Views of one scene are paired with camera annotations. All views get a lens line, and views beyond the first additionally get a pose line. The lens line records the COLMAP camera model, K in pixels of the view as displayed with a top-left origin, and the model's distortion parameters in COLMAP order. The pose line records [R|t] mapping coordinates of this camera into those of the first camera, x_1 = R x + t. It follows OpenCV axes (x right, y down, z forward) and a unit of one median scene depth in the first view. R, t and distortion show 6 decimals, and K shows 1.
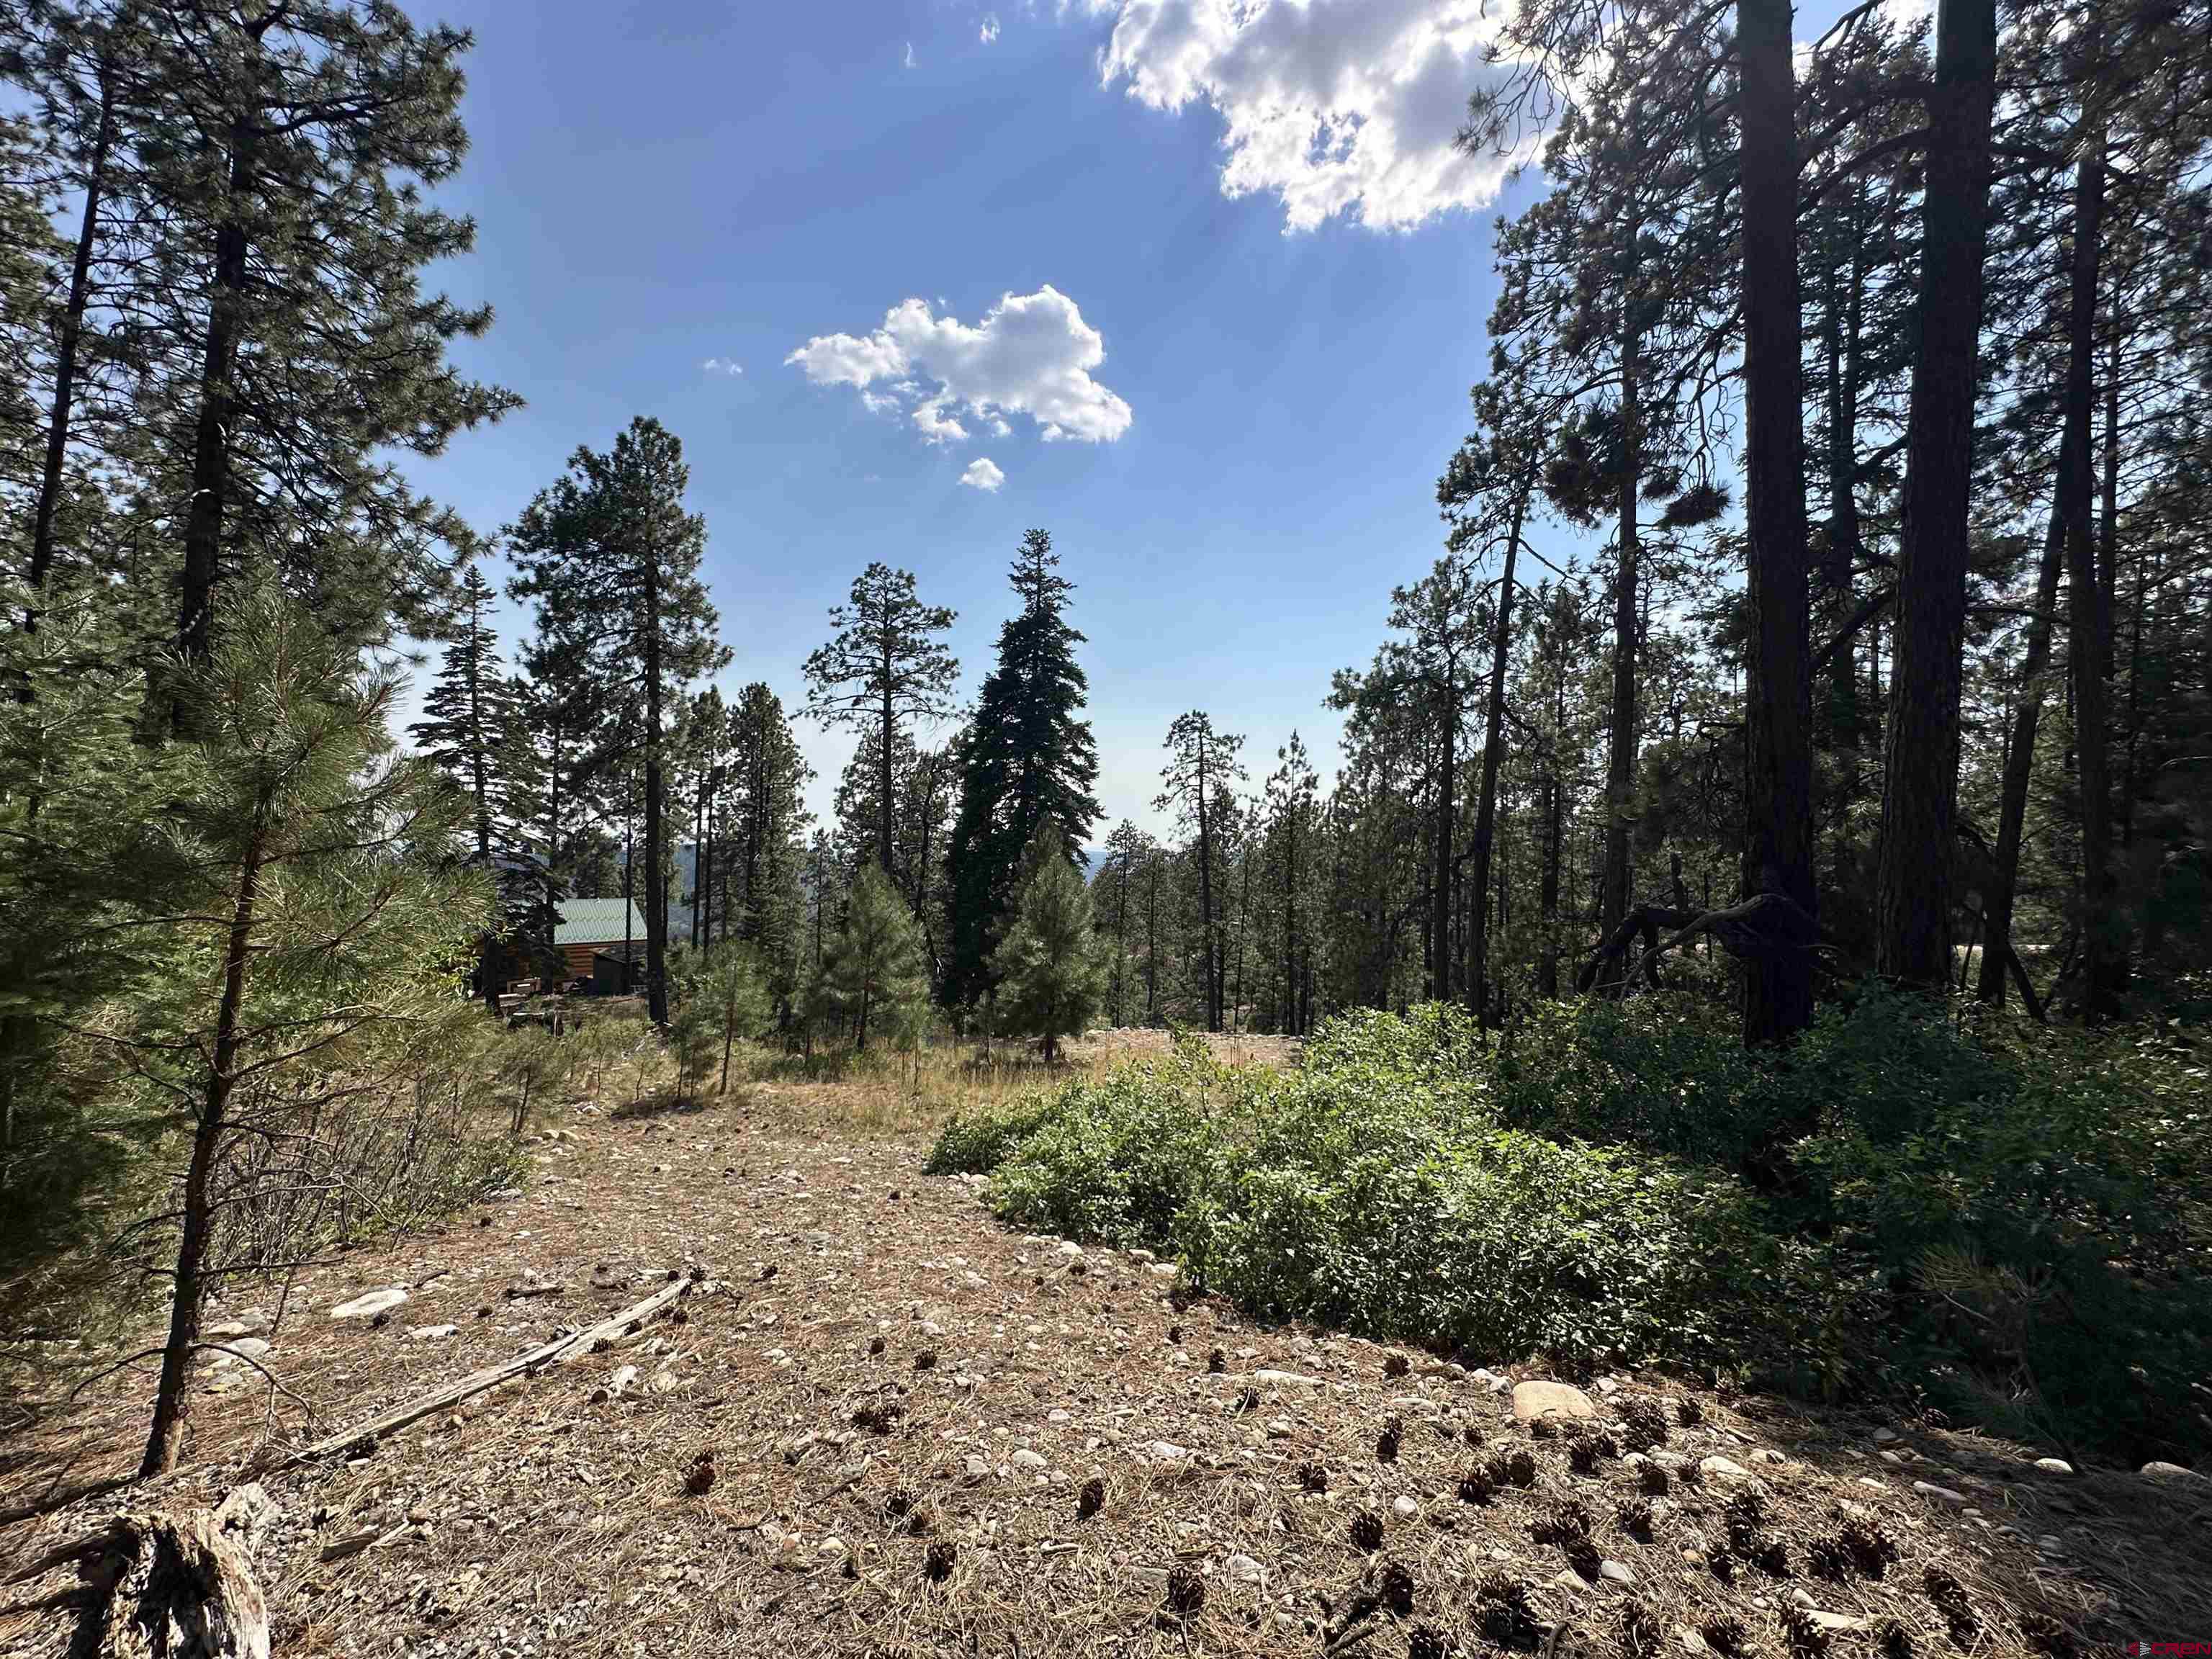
lens RADIAL K [[871.6, 0, 1106.4], [0, 871.6, 832.2], [0, 0, 1]] dist [-0.004962, 0.001120]
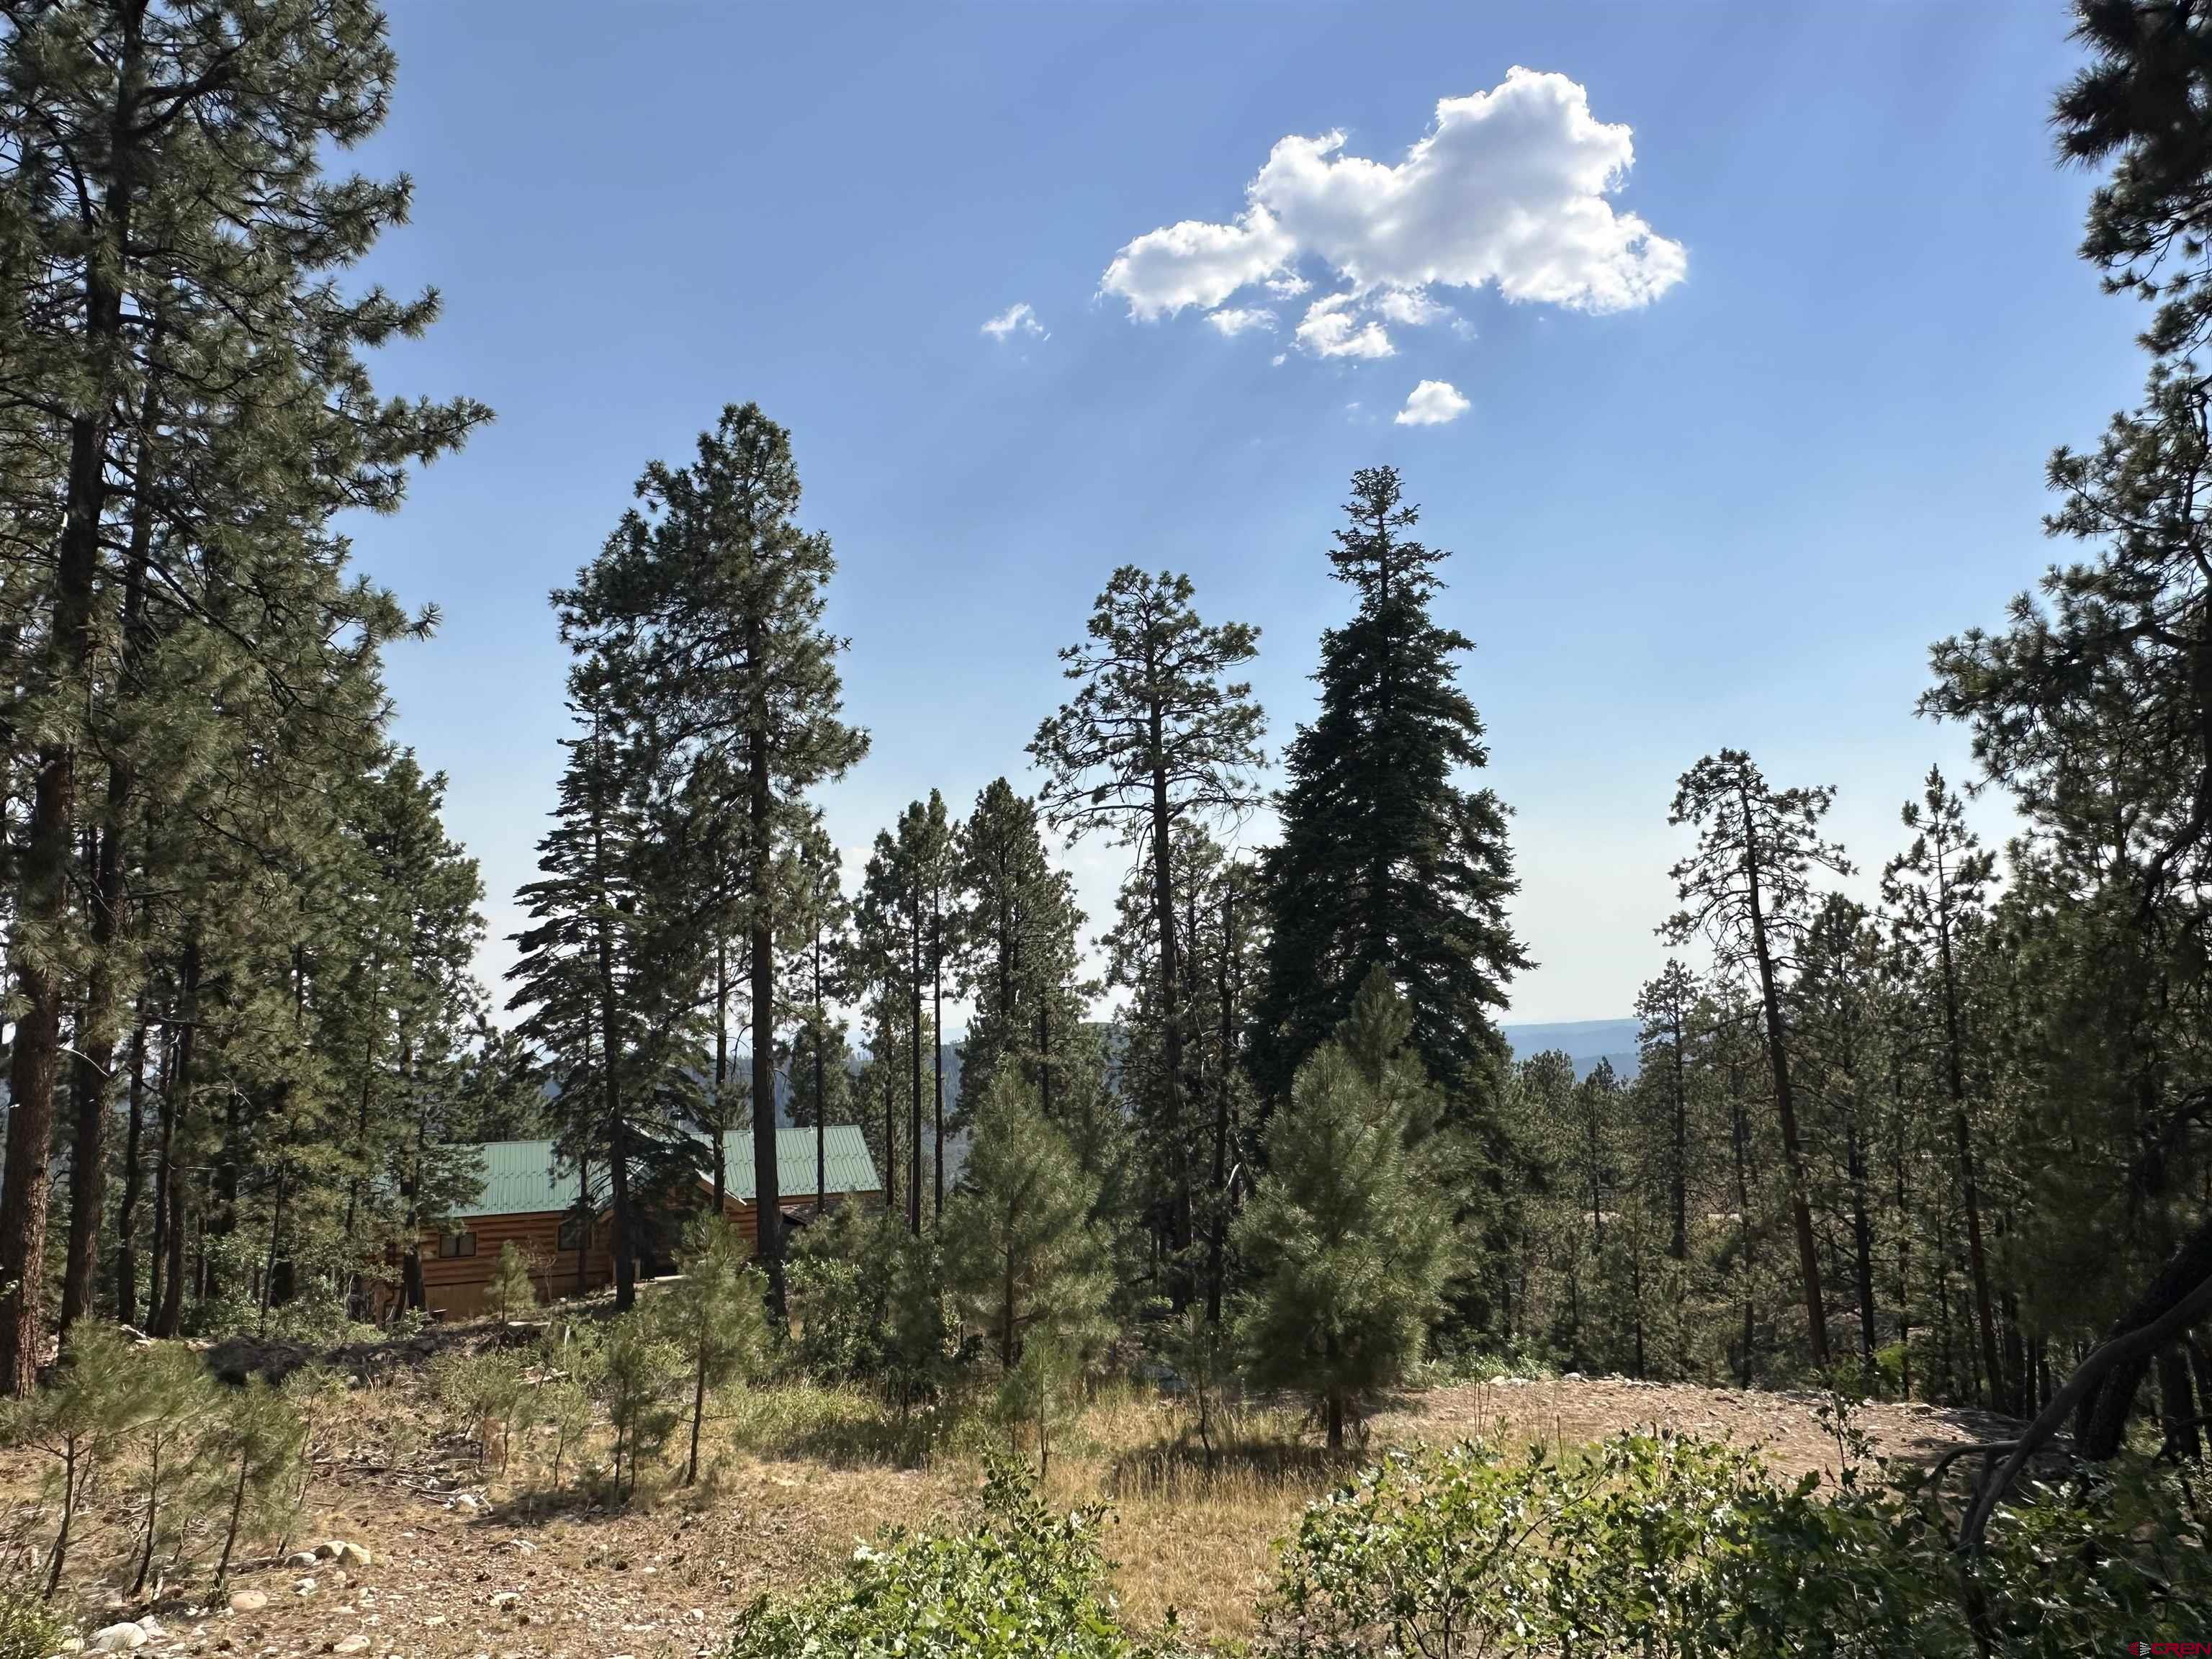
lens RADIAL K [[1463.3, 0, 1189.8], [0, 1463.3, 839.1], [0, 0, 1]] dist [0.026271, -0.017515]
pose [[0.933558, -0.084726, -0.348270, 0.158114], [0.047773, 0.992404, -0.113371, -0.001135], [0.355230, 0.089200, 0.930513, 0.099864]]
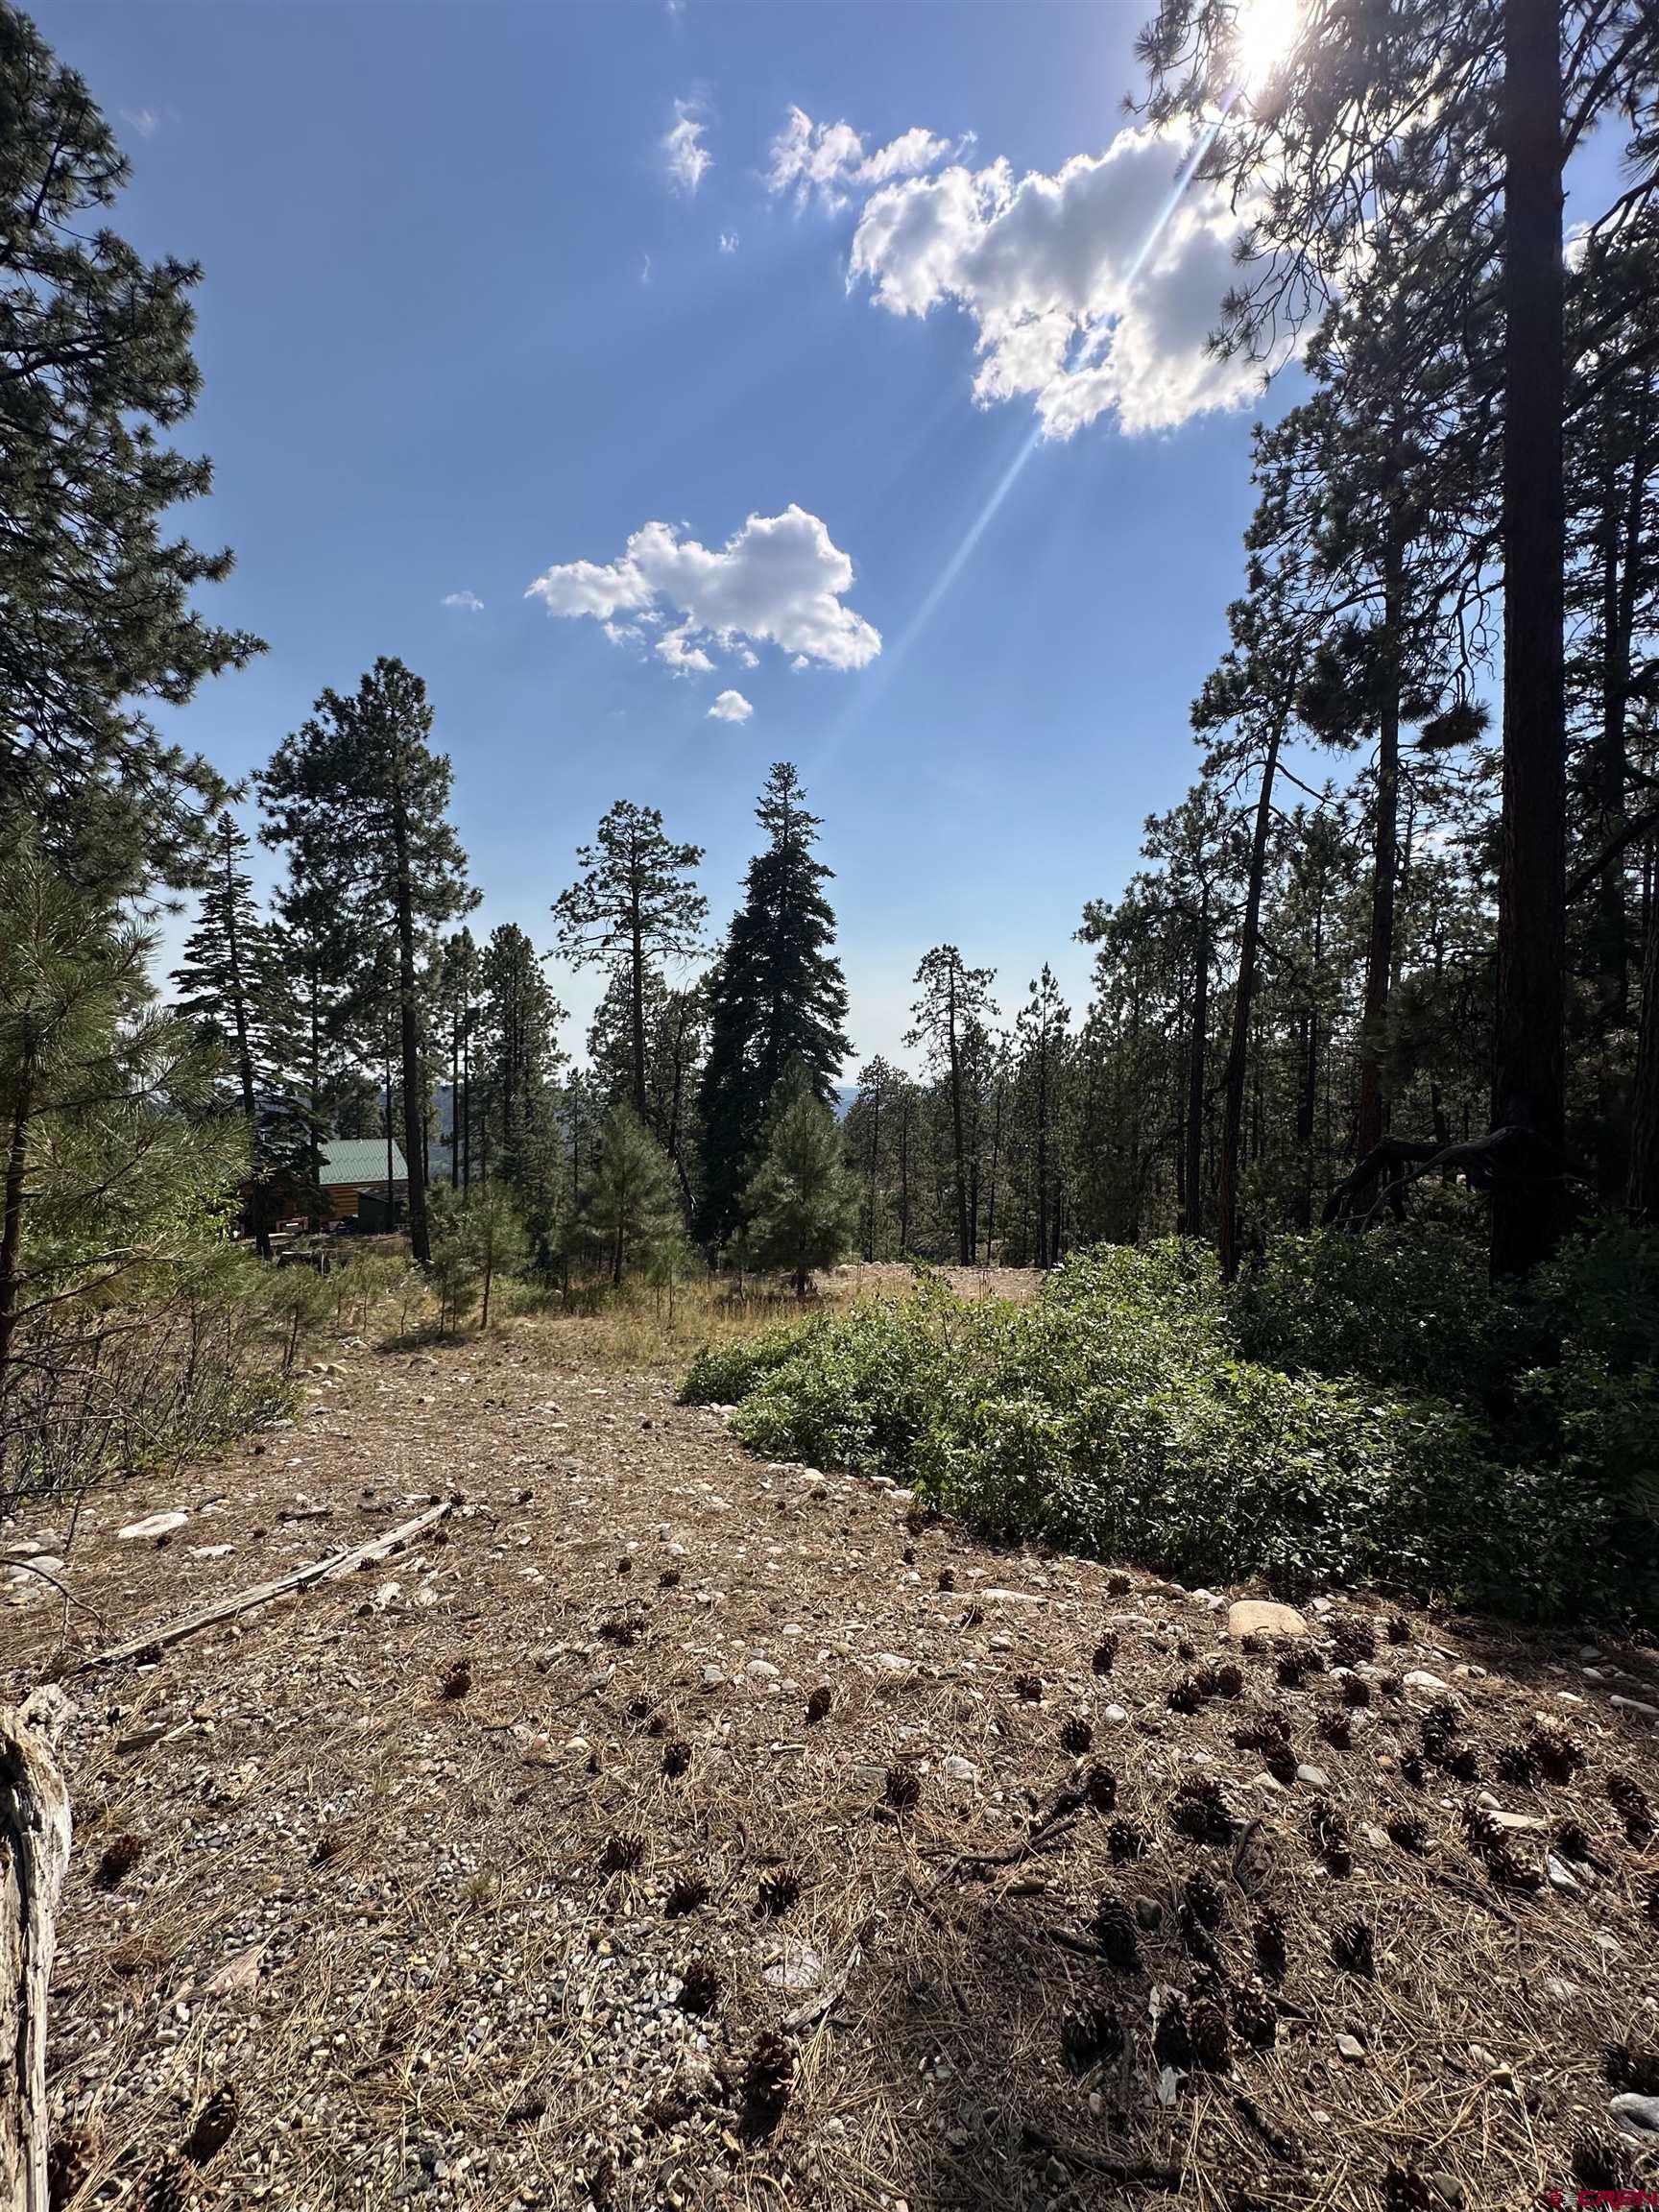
lens RADIAL K [[871.6, 0, 835.5], [0, 871.6, 1107.2], [0, 0, 1]] dist [-0.004962, 0.001120]
pose [[0.999538, -0.010436, -0.028530, 0.004823], [0.011700, 0.998941, 0.044506, -0.001308], [0.028035, -0.044819, 0.998602, -0.003490]]
